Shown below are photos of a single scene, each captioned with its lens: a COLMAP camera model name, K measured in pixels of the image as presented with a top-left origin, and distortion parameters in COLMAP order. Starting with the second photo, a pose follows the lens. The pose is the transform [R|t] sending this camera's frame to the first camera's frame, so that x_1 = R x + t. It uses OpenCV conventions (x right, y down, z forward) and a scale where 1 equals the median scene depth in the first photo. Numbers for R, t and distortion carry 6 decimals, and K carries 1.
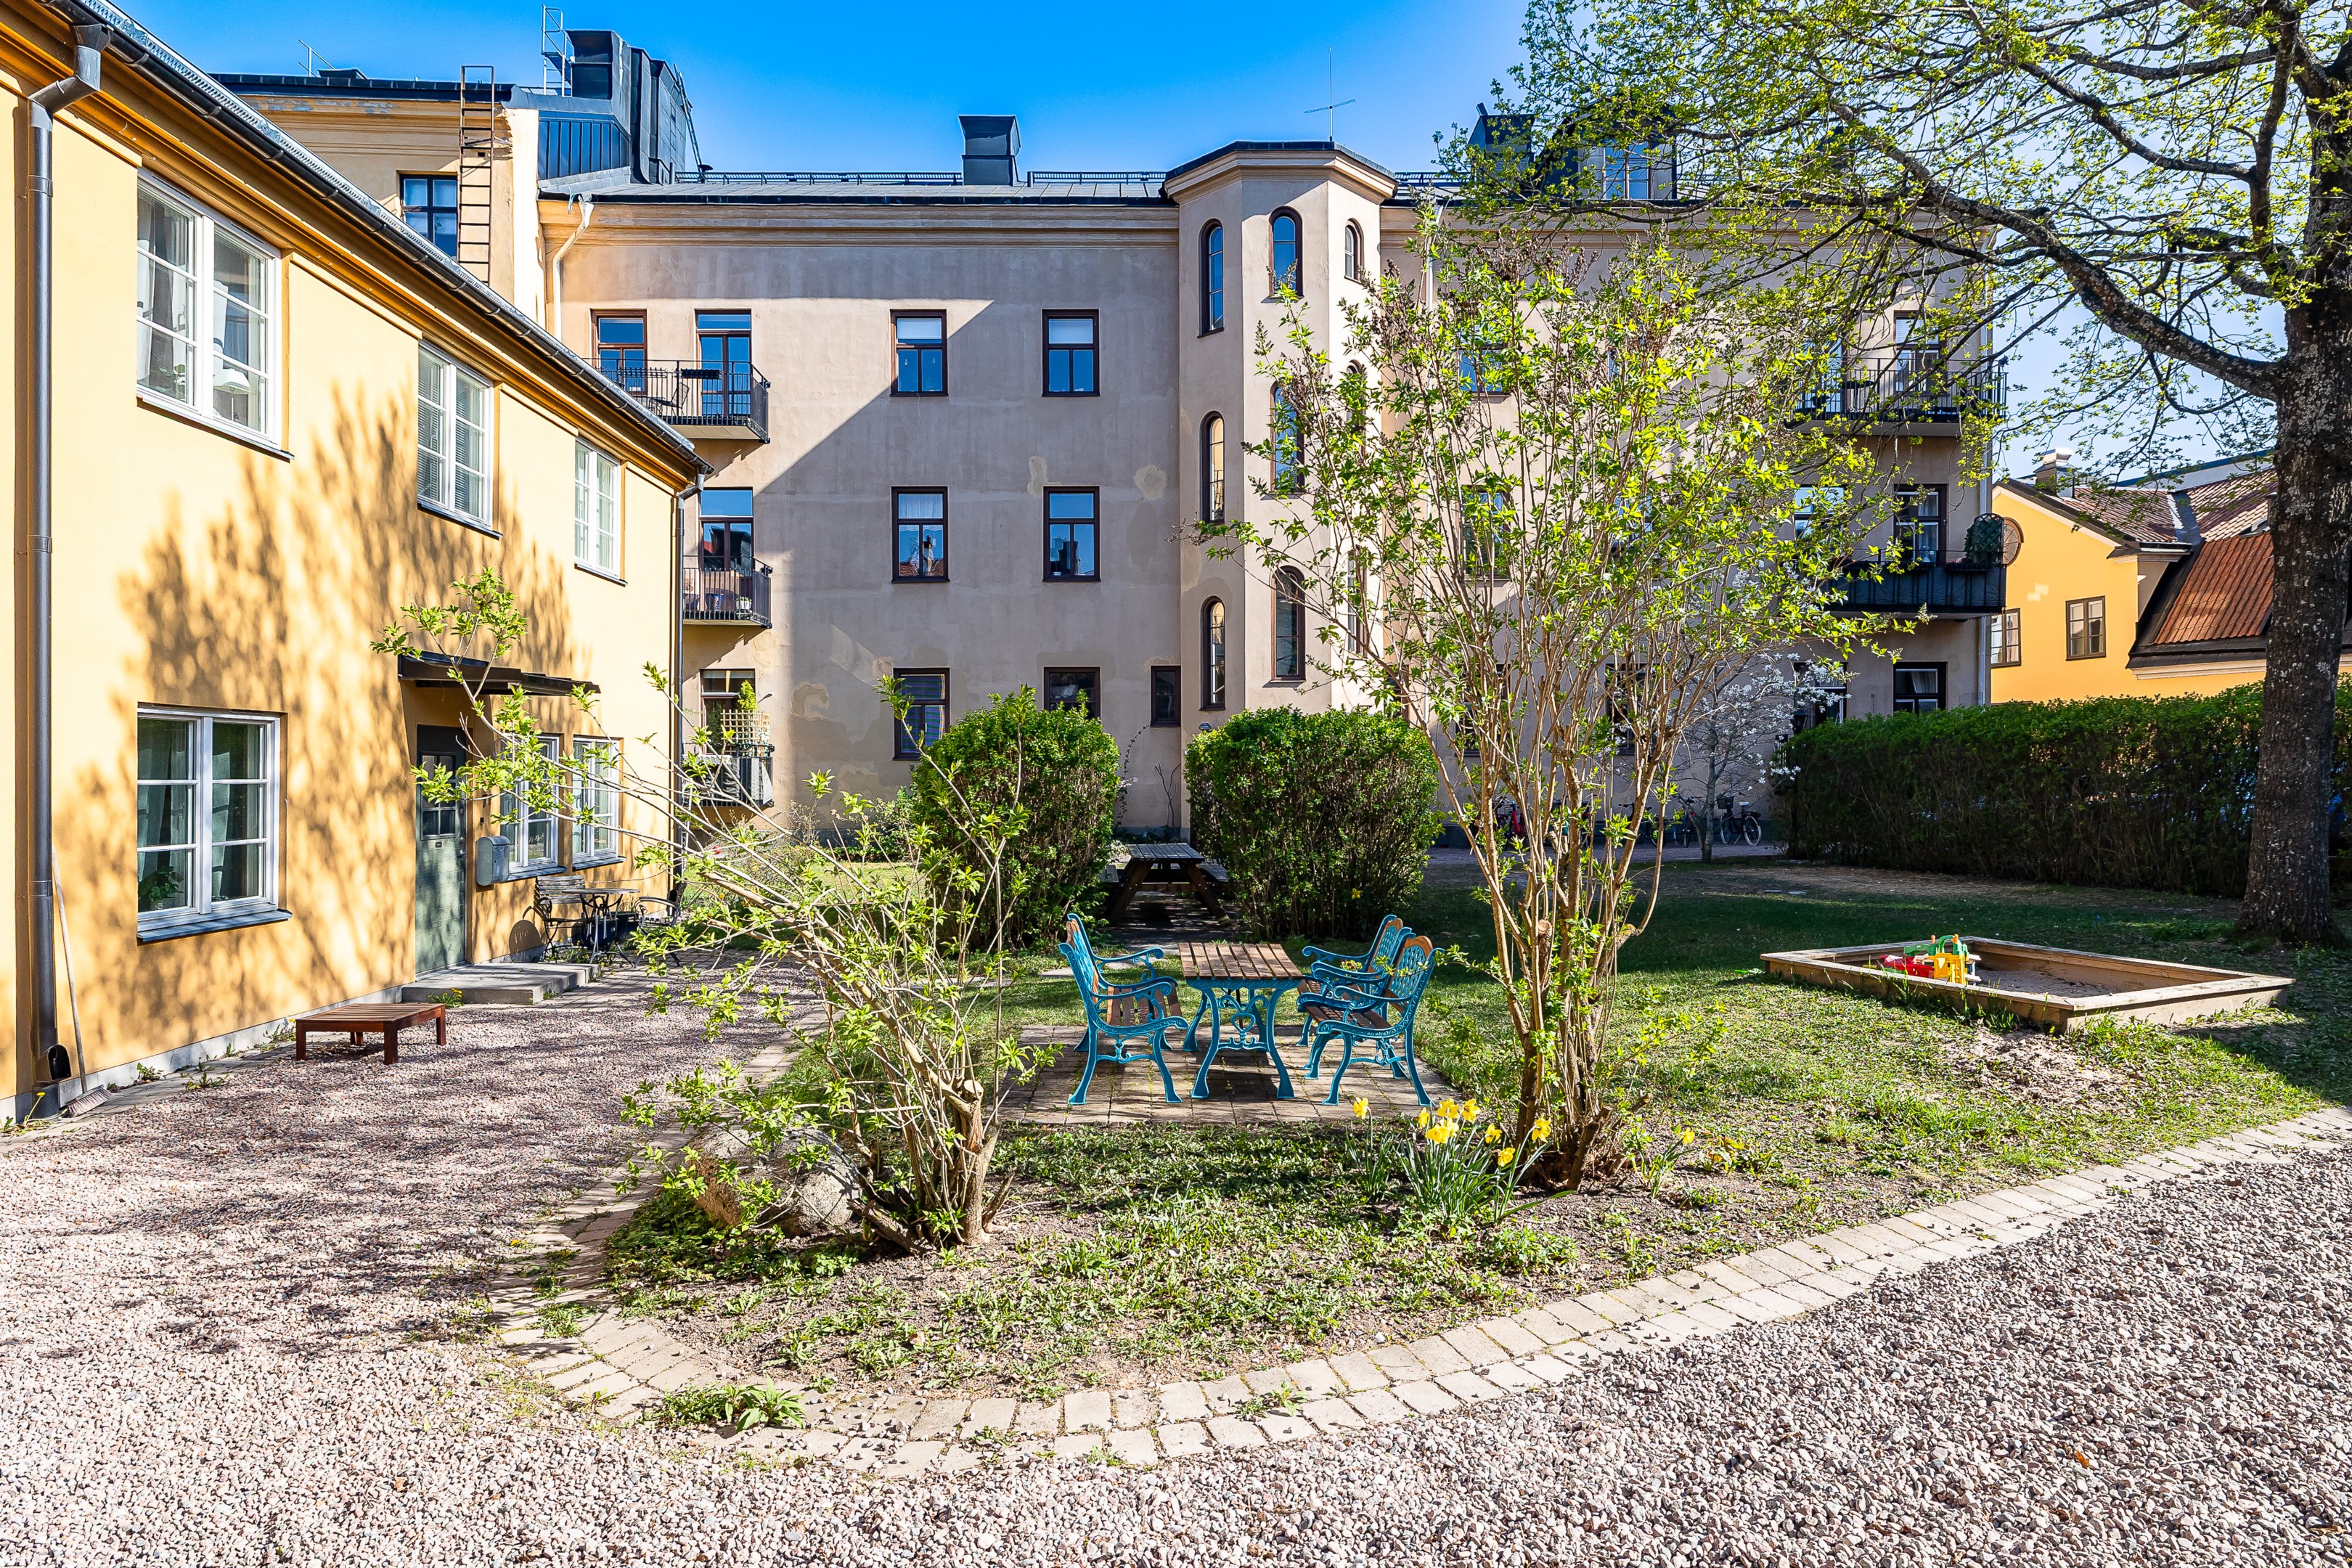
lens RADIAL K [[1478.5, 0, 1174.8], [0, 1478.5, 791.0], [0, 0, 1]] dist [0.032483, 0.000454]
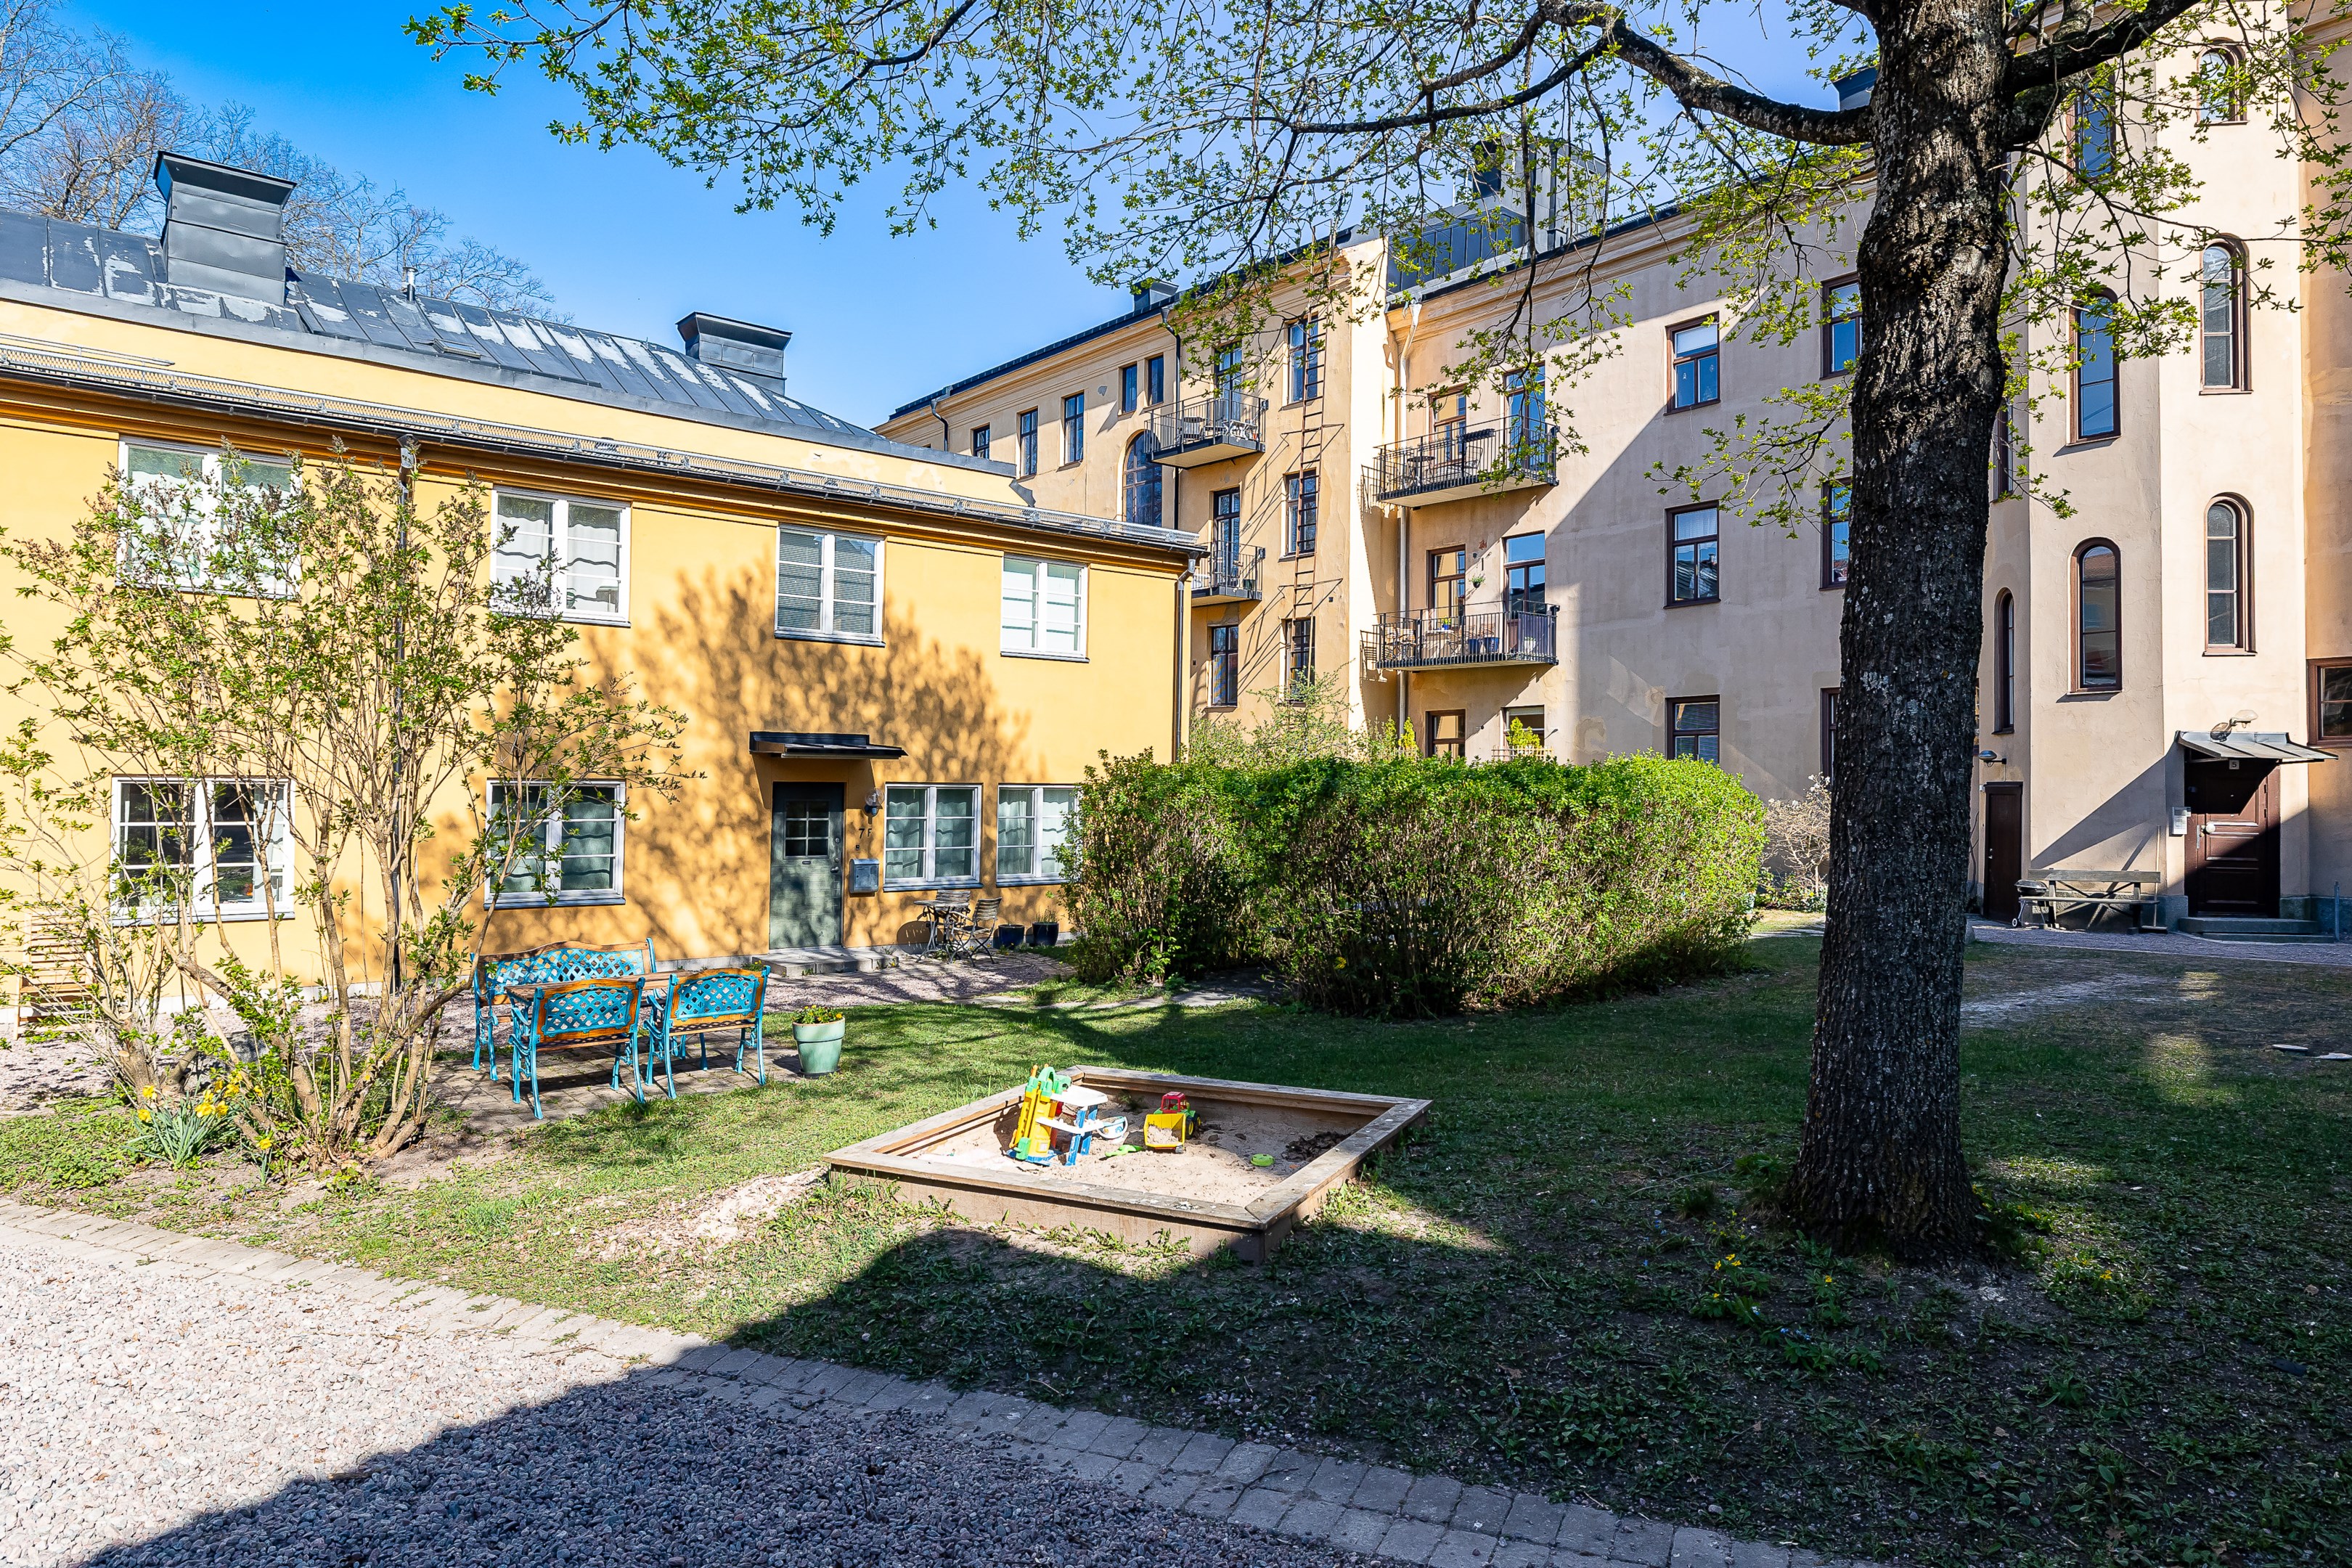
lens RADIAL K [[1478.5, 0, 1176.8], [0, 1478.5, 768.5], [0, 0, 1]] dist [0.032483, 0.000454]
pose [[0.613557, -0.007075, -0.789619, 0.378208], [-0.014395, 0.999693, -0.020143, -0.013644], [0.789519, 0.023726, 0.613267, 0.167046]]
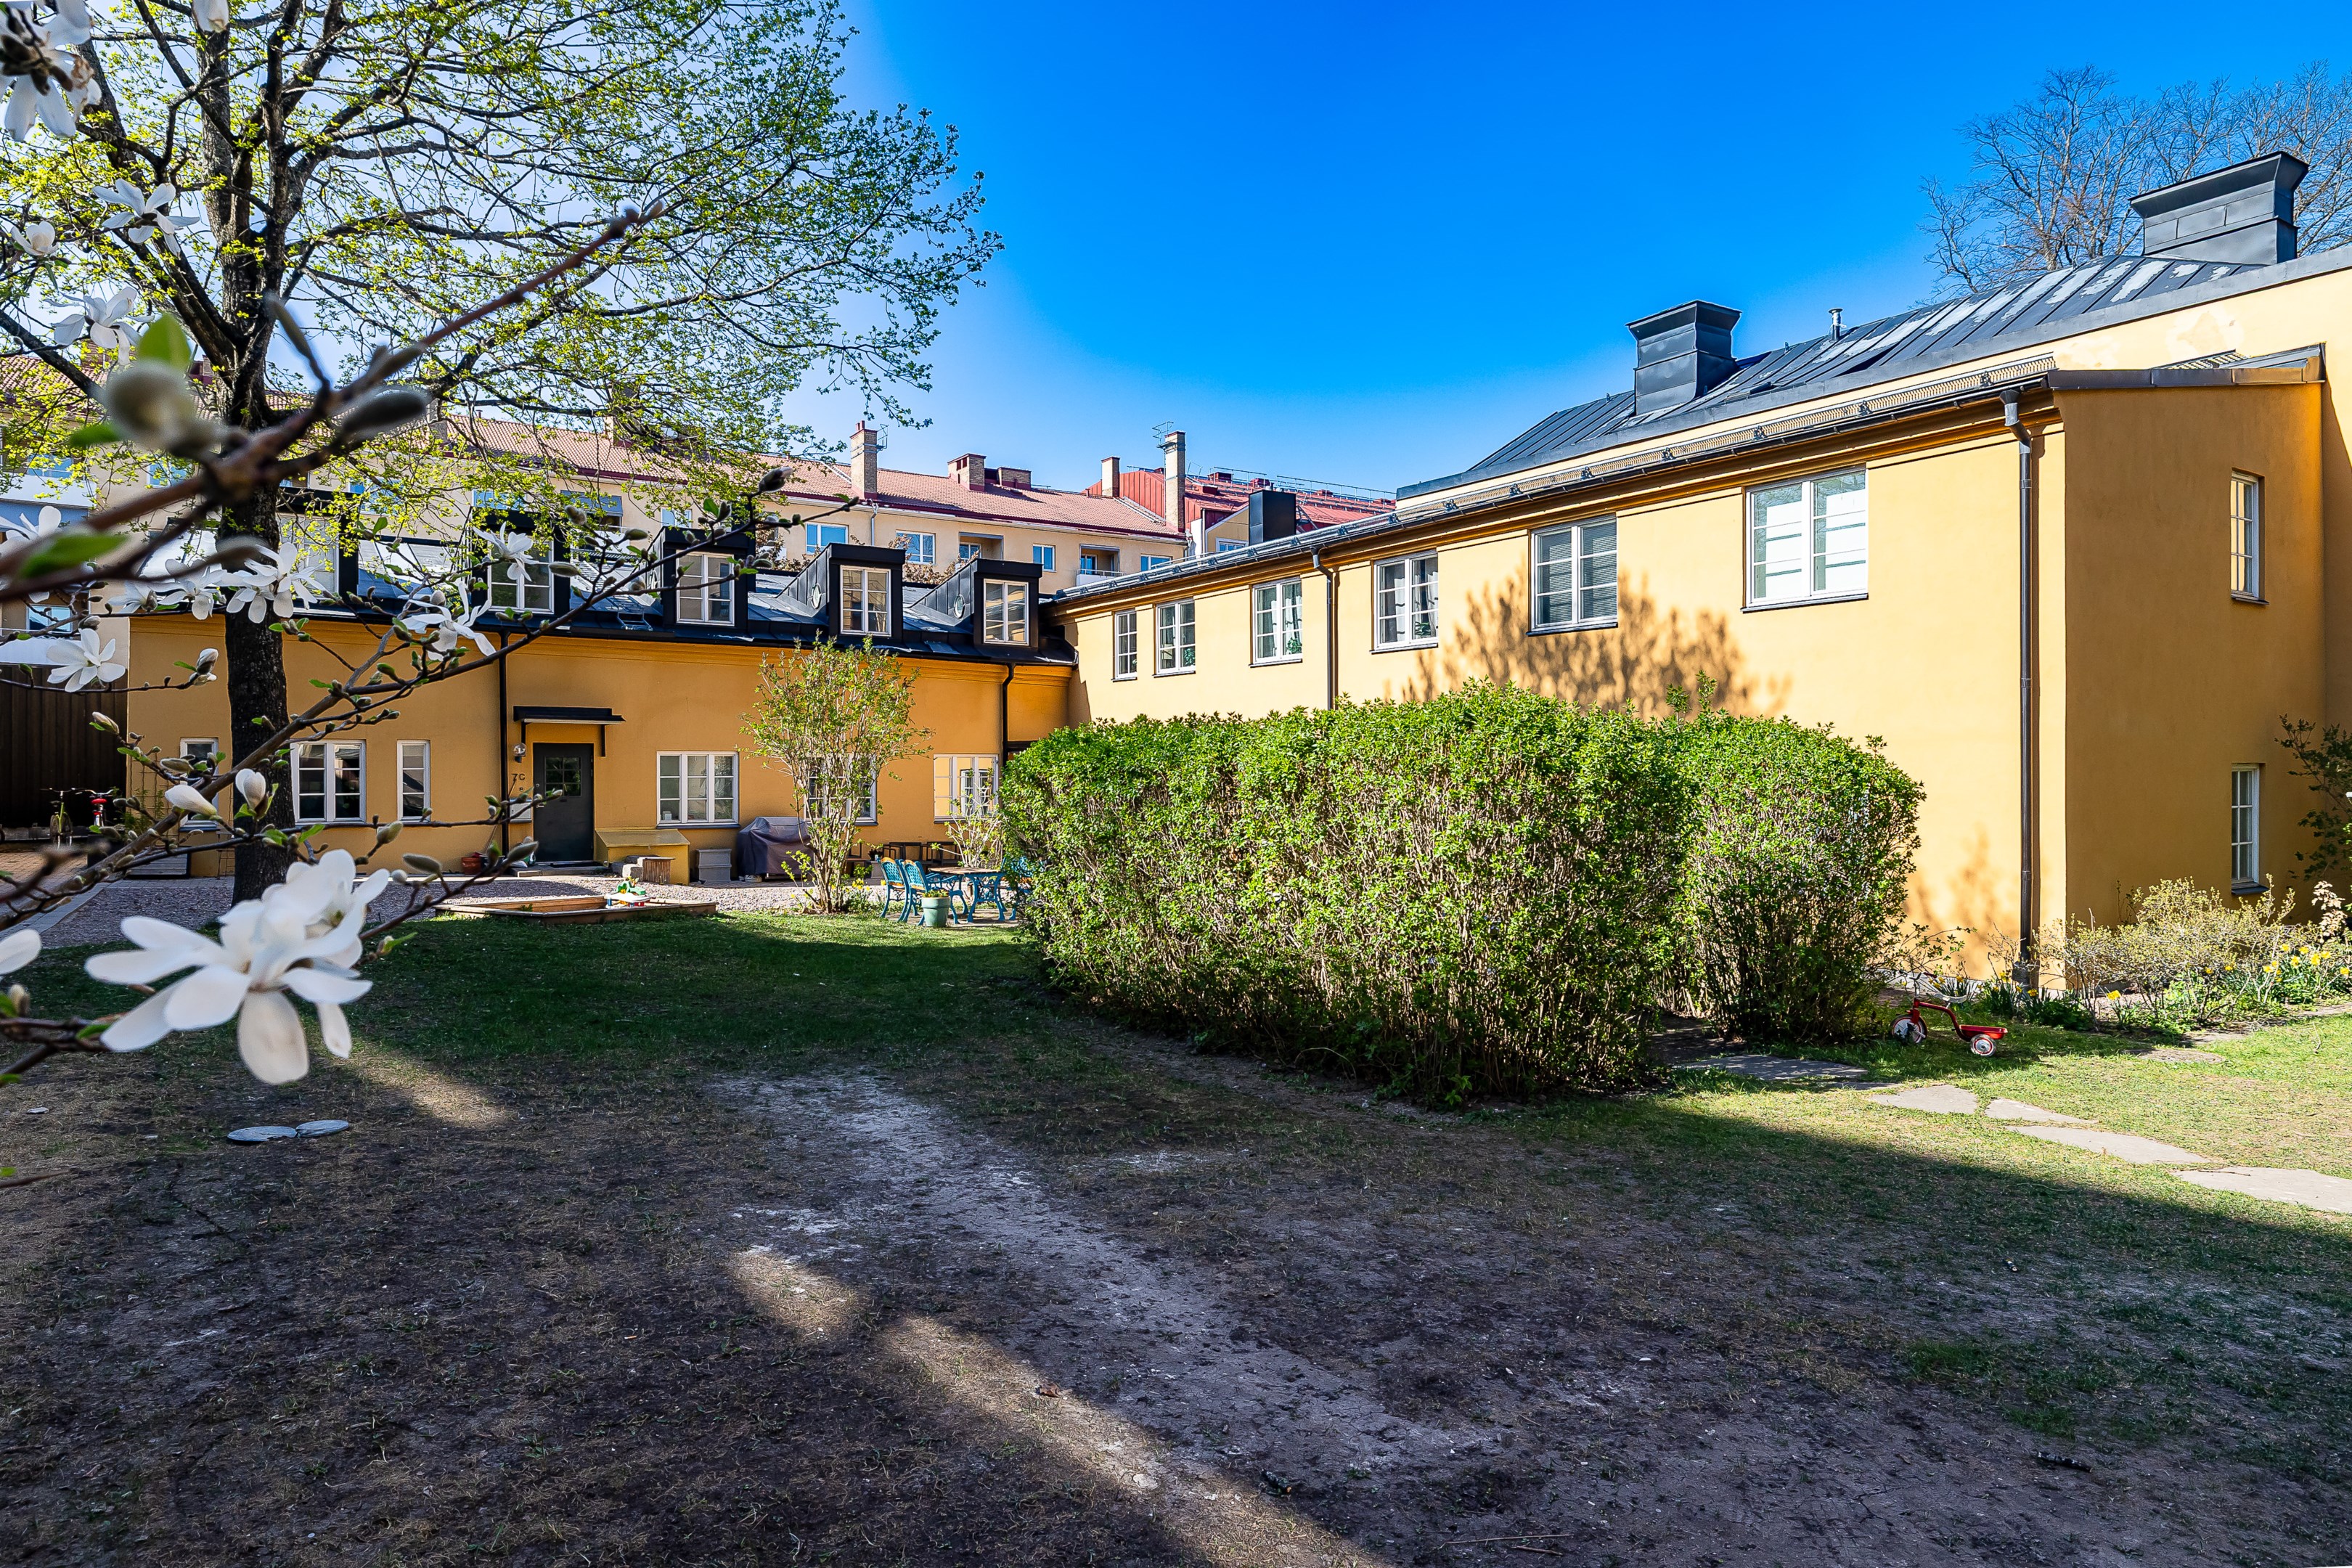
lens RADIAL K [[1340.7, 0, 1175.7], [0, 1340.7, 771.4], [0, 0, 1]] dist [0.000474, -0.000034]
pose [[-0.856394, 0.001324, -0.516322, 0.244276], [-0.004605, 0.999937, 0.010202, -0.021158], [0.516303, 0.011114, -0.856334, 0.850638]]
